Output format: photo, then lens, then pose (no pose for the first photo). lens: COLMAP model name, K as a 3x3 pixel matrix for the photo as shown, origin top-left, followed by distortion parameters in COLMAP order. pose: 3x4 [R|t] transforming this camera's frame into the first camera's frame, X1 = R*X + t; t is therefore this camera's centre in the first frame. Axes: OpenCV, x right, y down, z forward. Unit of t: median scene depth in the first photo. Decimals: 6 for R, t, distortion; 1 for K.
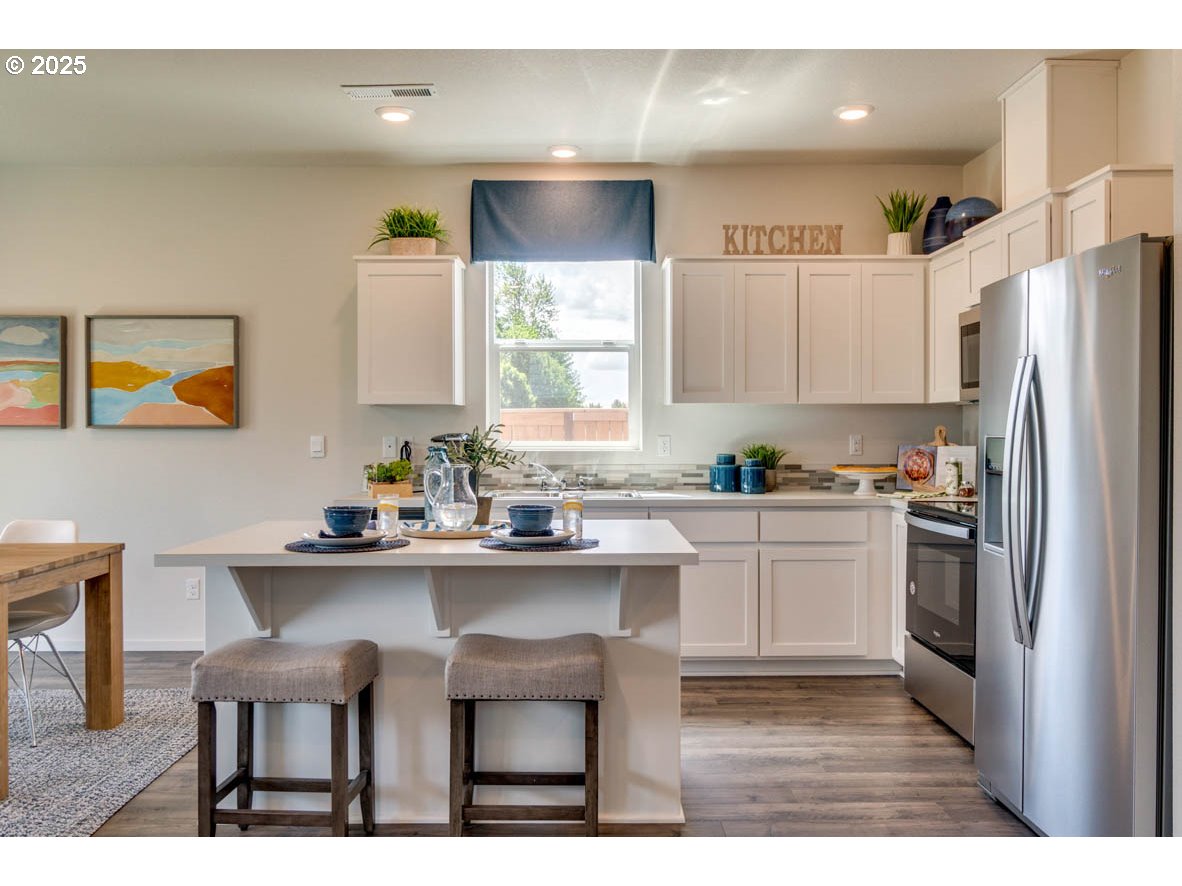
lens RADIAL K [[940.1, 0, 591.0], [0, 940.1, 443.0], [0, 0, 1]] dist [0.004484, 0.003979]
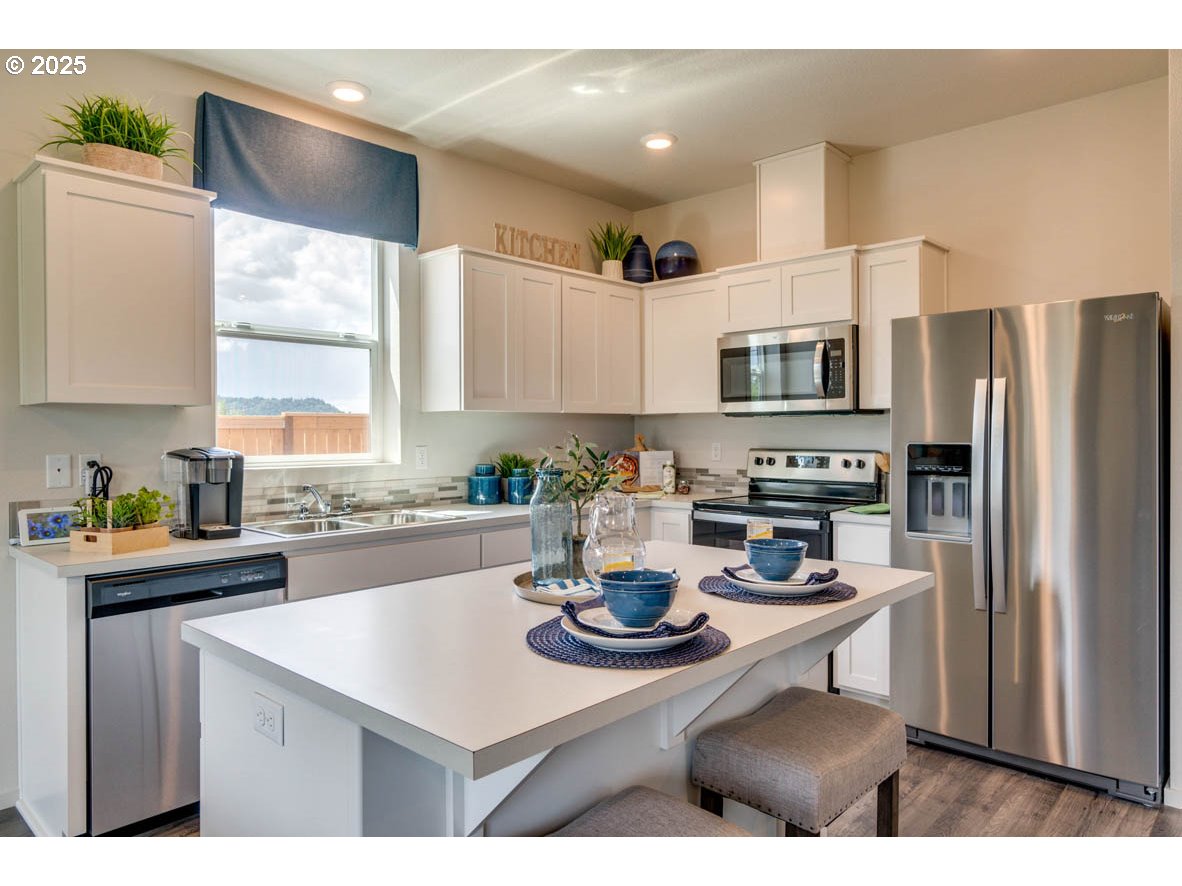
lens RADIAL K [[771.8, 0, 591.0], [0, 771.8, 443.0], [0, 0, 1]] dist [-0.000302, 0.000854]
pose [[0.682871, -0.013469, 0.730415, -0.356243], [0.015806, 0.999868, 0.003661, -0.011118], [-0.730368, 0.009045, 0.682994, 0.390688]]
